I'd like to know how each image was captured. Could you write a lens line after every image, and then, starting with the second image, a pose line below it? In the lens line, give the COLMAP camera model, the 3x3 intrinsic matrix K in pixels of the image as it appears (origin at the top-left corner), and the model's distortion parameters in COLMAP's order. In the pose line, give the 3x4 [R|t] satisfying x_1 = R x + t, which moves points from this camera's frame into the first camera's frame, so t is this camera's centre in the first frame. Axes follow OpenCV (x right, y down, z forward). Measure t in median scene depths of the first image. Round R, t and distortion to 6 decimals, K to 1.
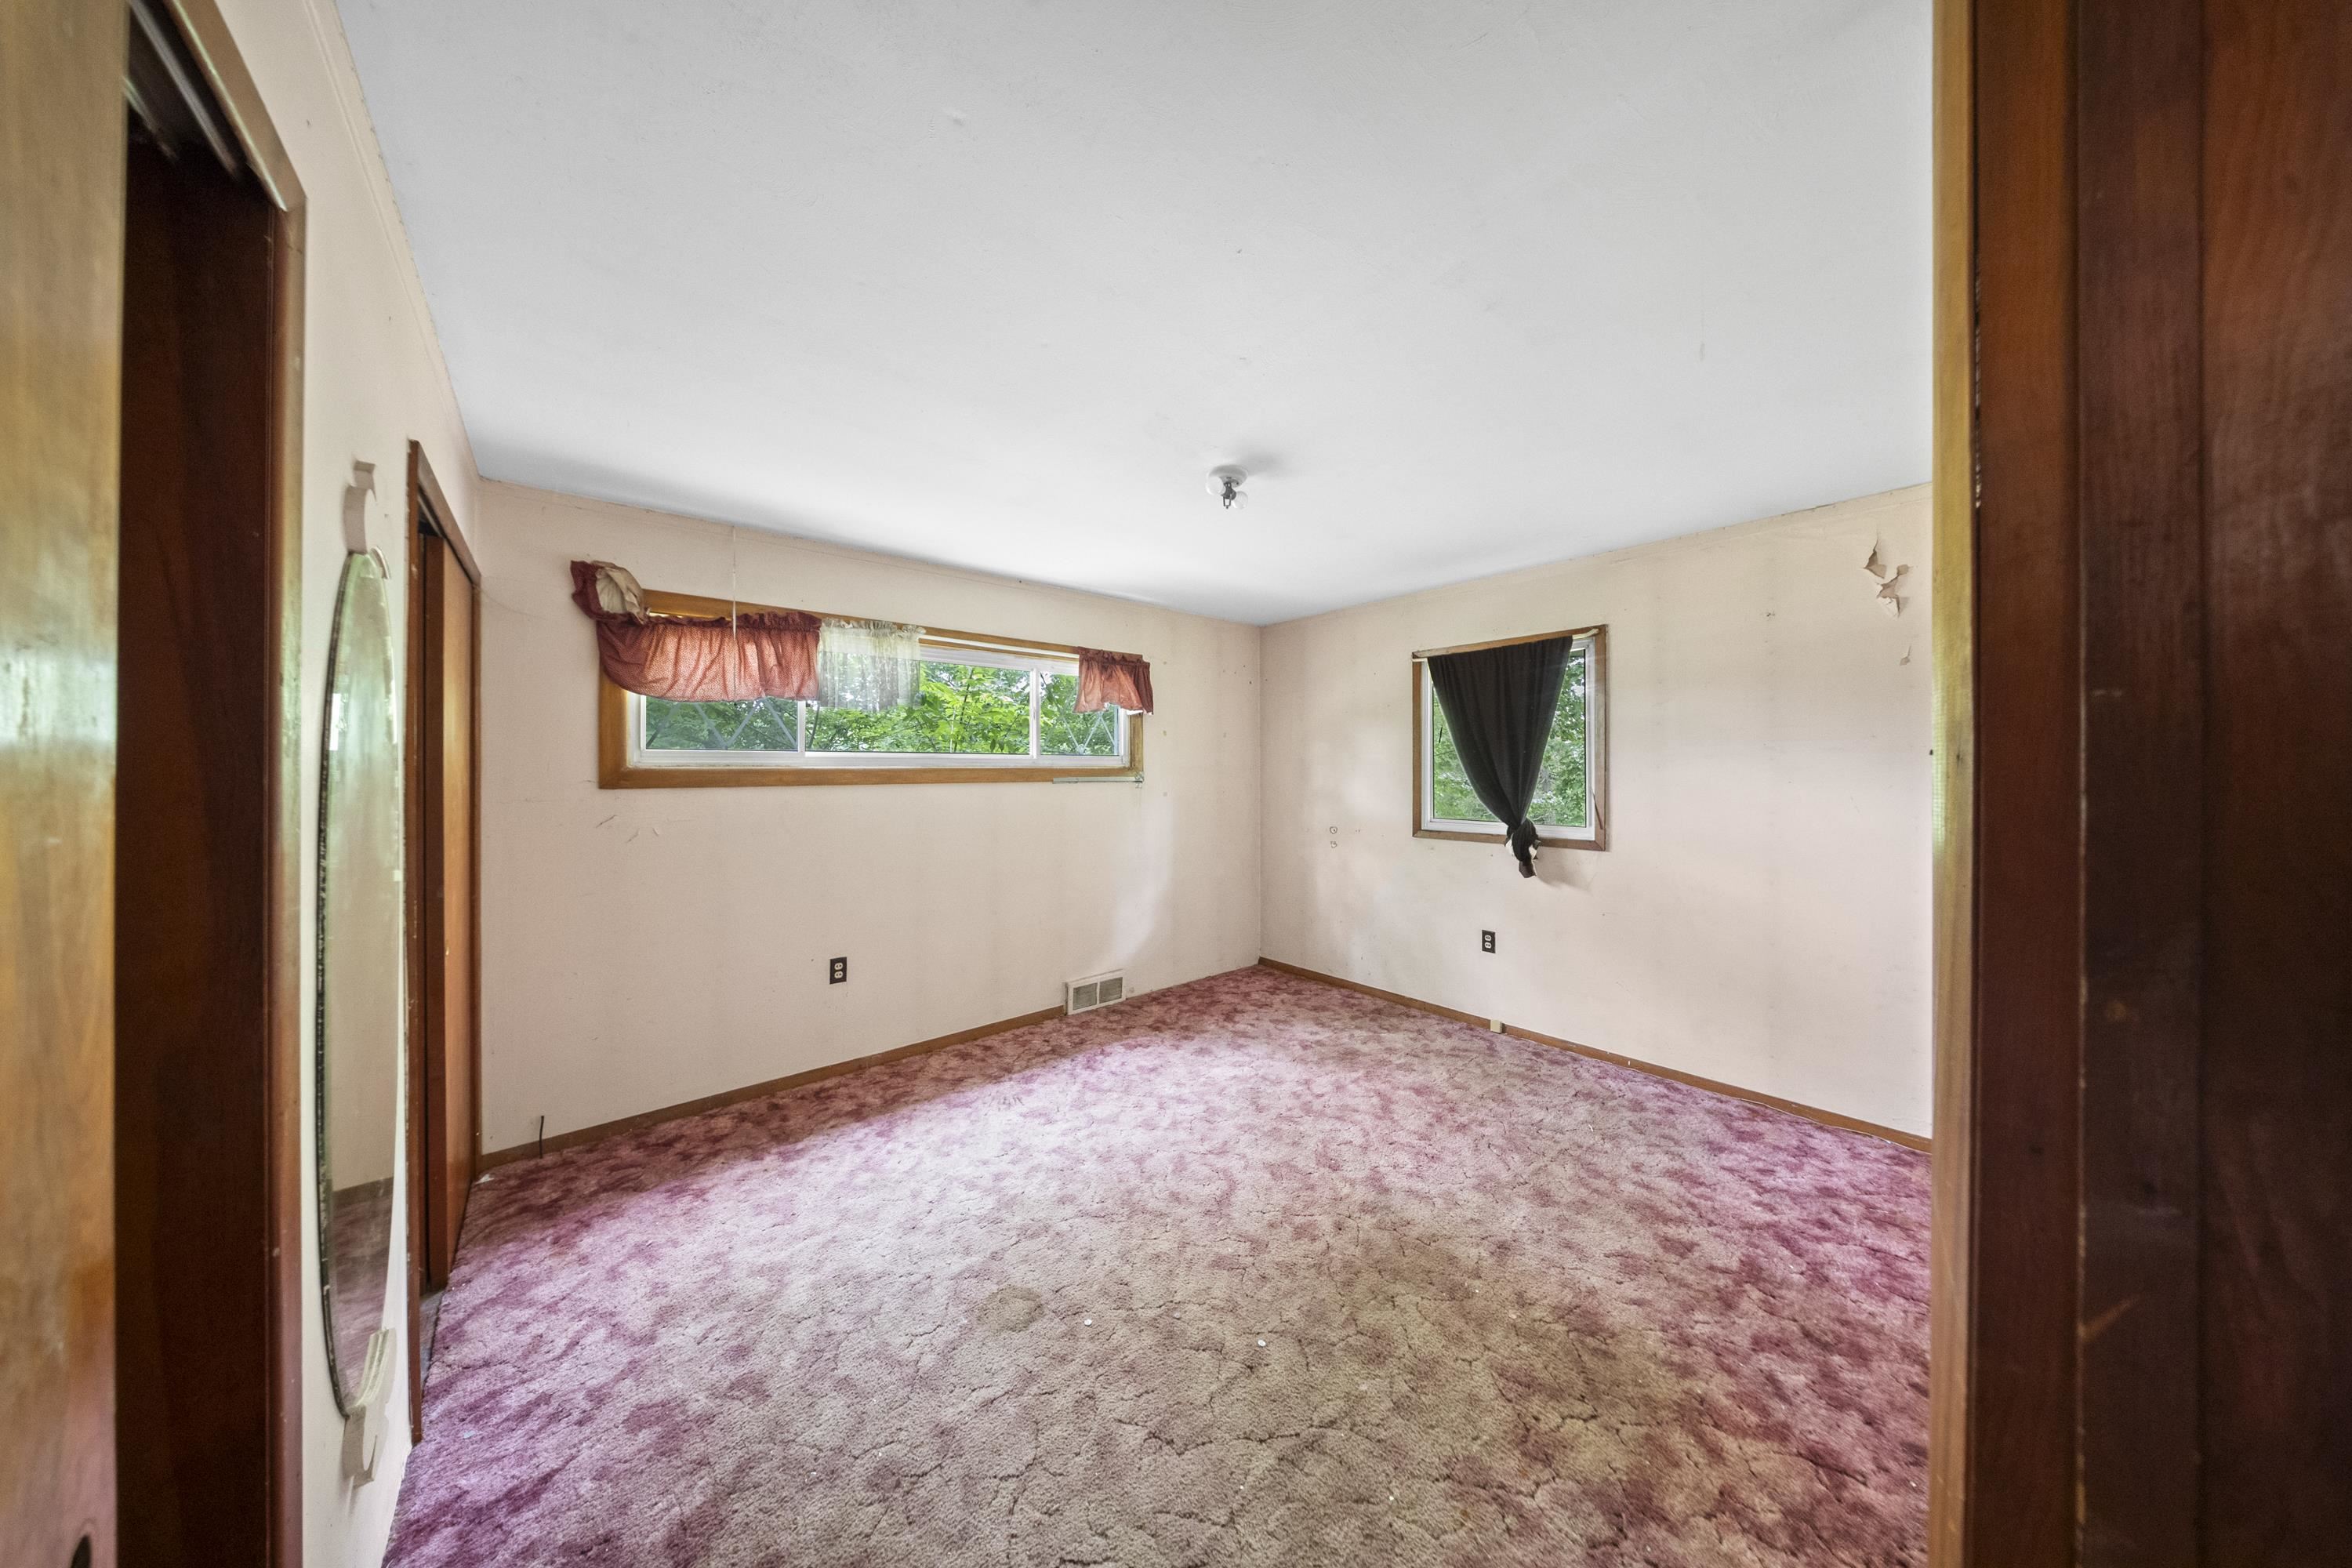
lens RADIAL K [[682.1, 0, 1150.7], [0, 682.1, 781.6], [0, 0, 1]] dist [0.000546, -0.000103]
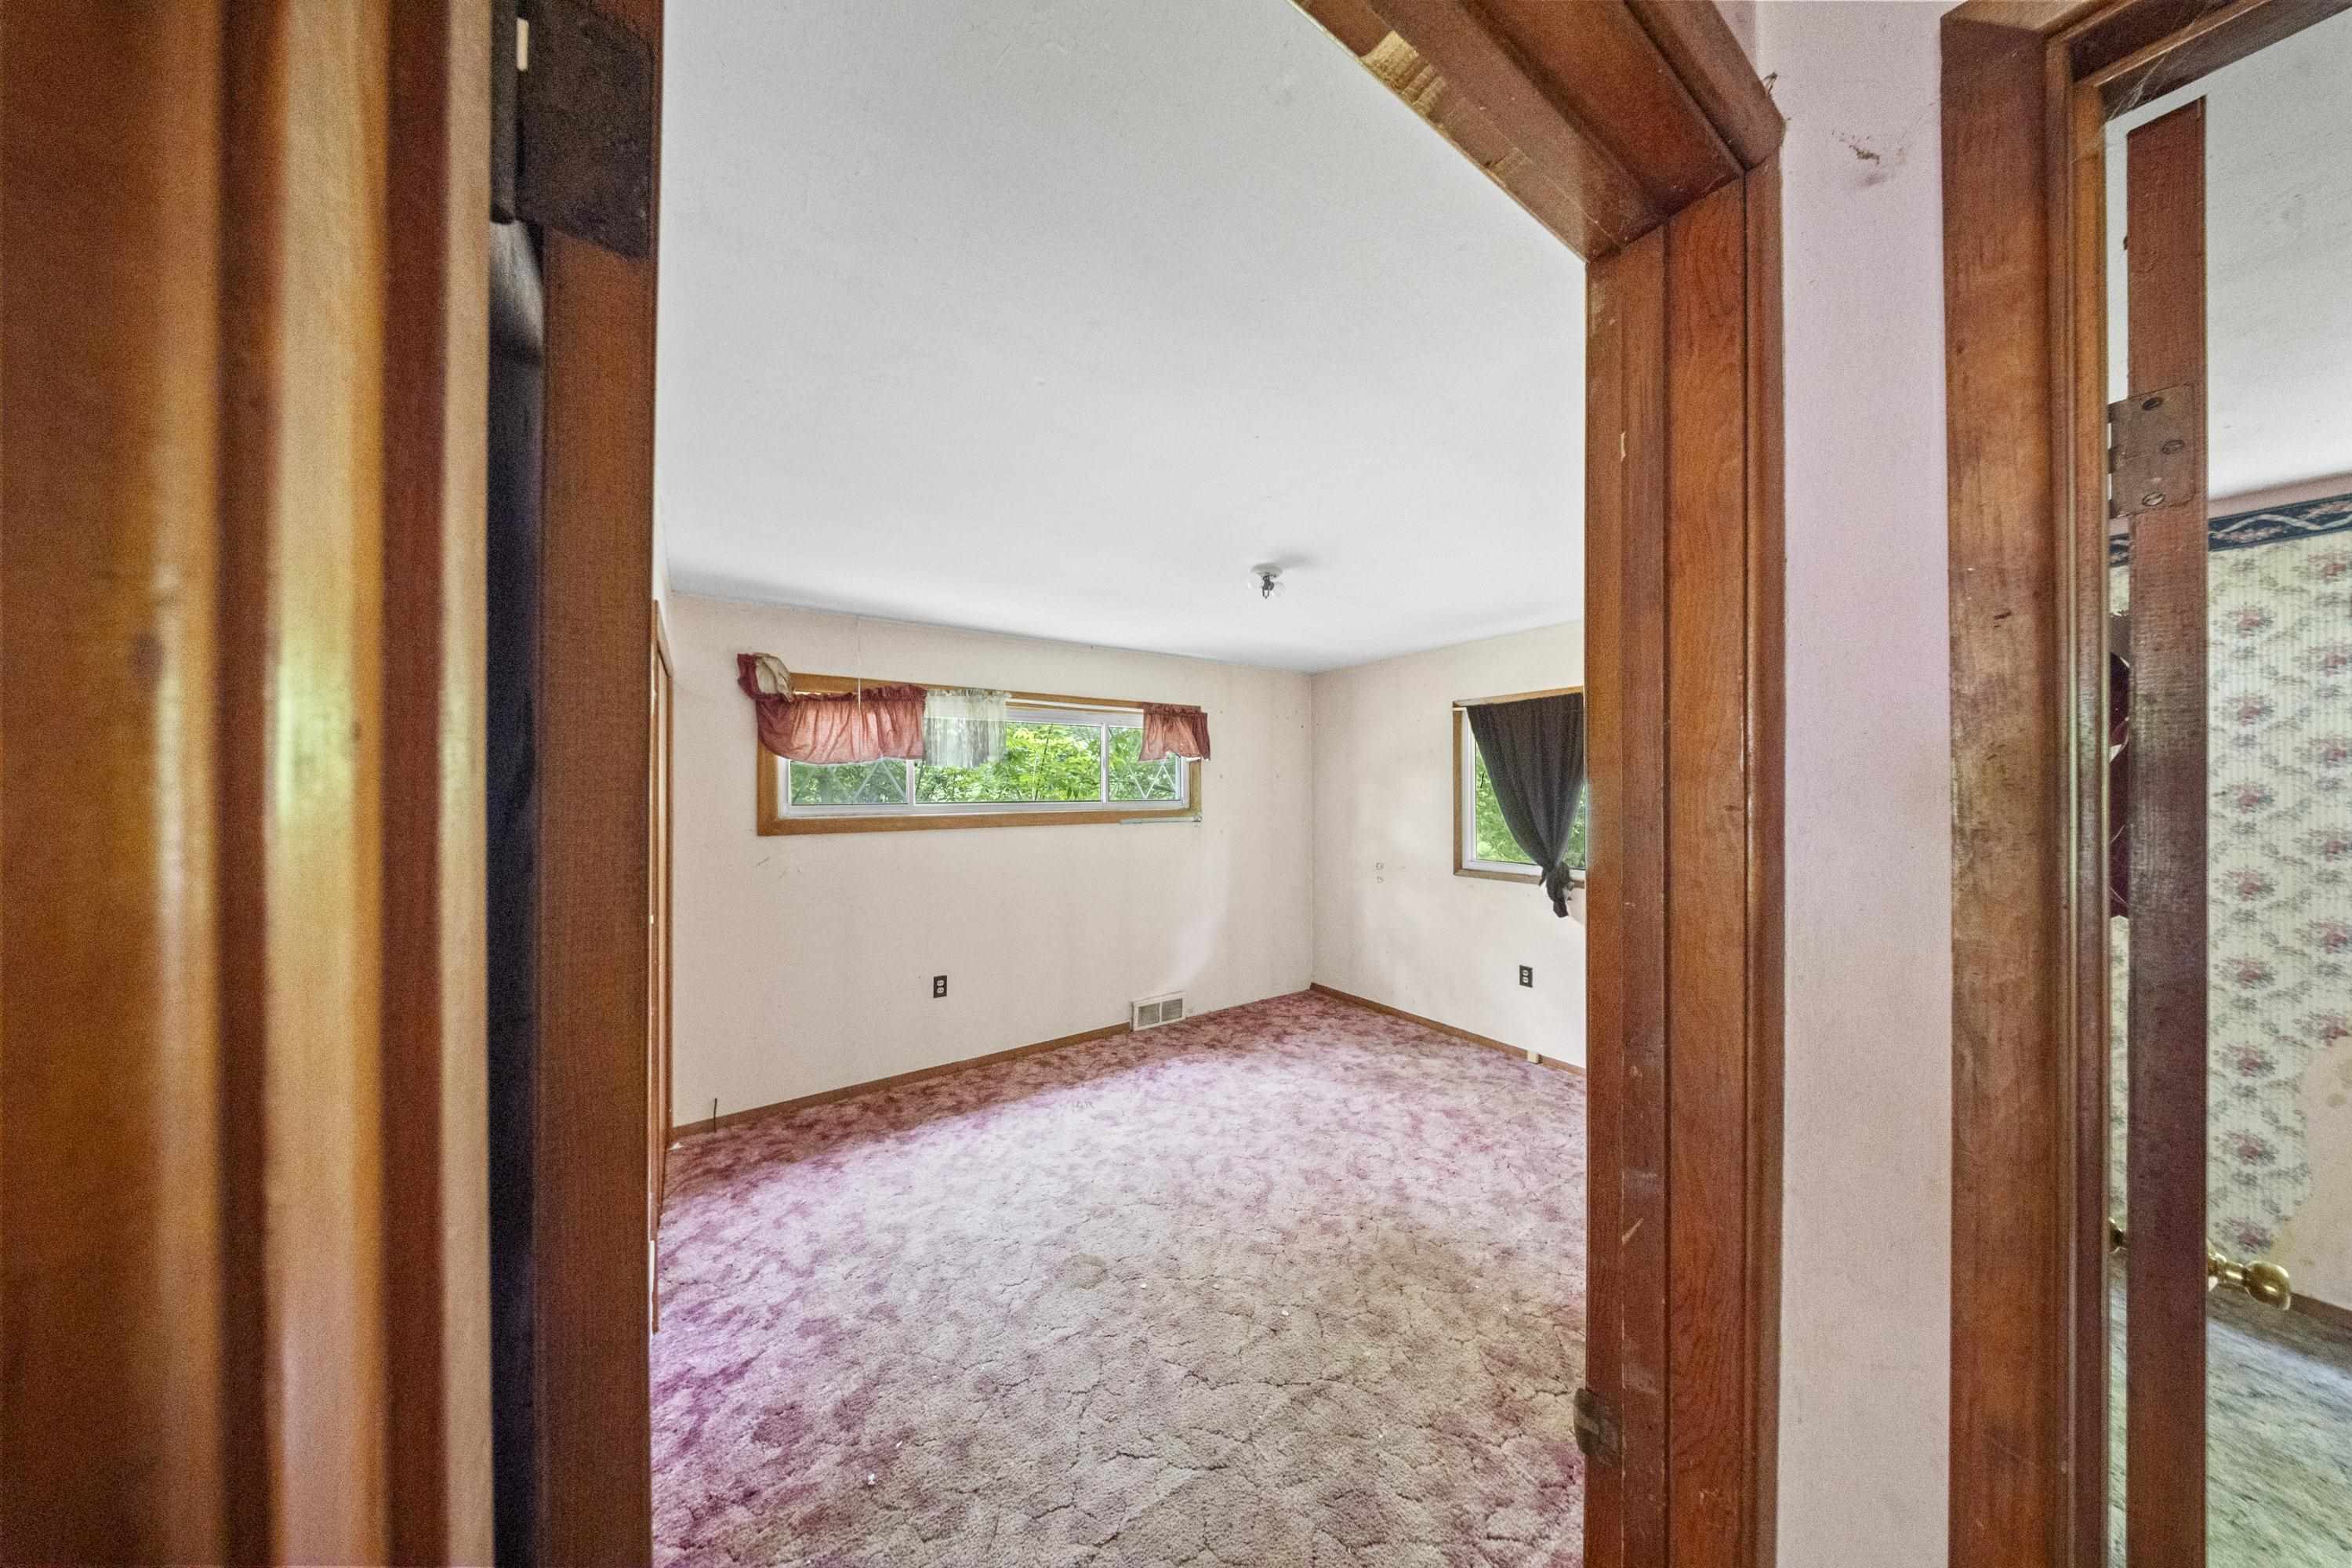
lens RADIAL K [[682.1, 0, 1150.7], [0, 682.1, 781.6], [0, 0, 1]] dist [0.000546, -0.000103]
pose [[0.994106, -0.003690, -0.108346, 0.048944], [0.001869, 0.999855, -0.016905, -0.082332], [0.108393, 0.016603, 0.993969, -0.200244]]
